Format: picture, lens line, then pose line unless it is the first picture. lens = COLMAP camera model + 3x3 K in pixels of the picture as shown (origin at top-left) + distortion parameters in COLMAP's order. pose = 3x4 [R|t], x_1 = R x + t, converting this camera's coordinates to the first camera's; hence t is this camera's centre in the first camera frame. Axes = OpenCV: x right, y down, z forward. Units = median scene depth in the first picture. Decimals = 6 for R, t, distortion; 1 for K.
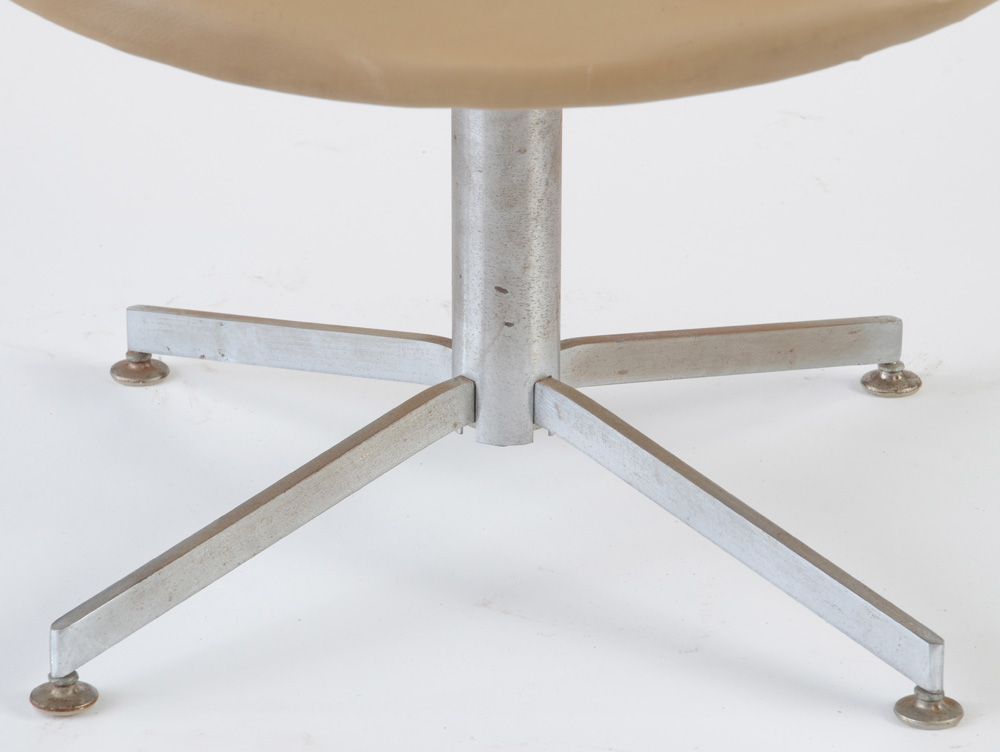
lens RADIAL K [[4669.7, 0, 499.3], [0, 4669.7, 371.5], [0, 0, 1]] dist [1.274077, 0.000000]
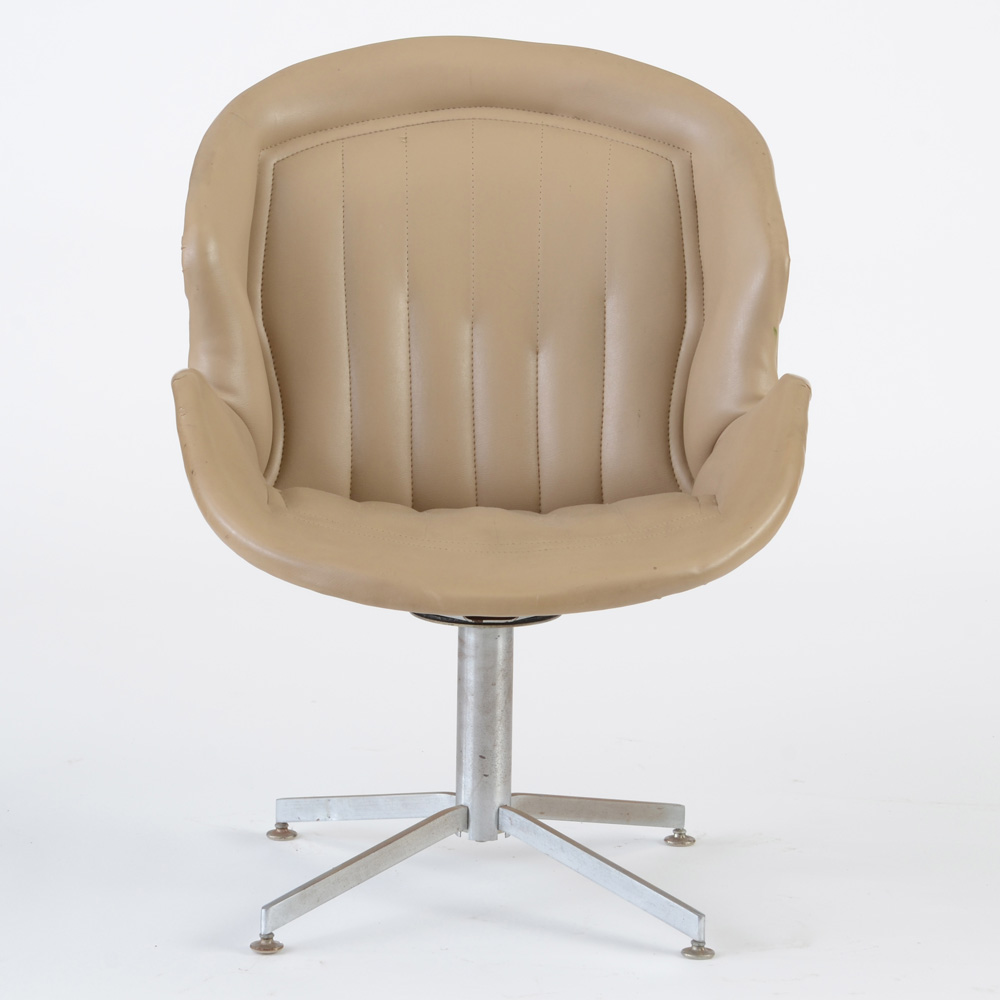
lens RADIAL K [[5412.9, 0, 507.0], [0, 5412.9, 502.5], [0, 0, 1]] dist [0.972548, 0.000000]
pose [[0.998810, 0.008573, 0.048017, -0.100244], [0.003344, 0.970082, -0.242755, 0.435247], [-0.048661, 0.242627, 0.968899, -1.246921]]
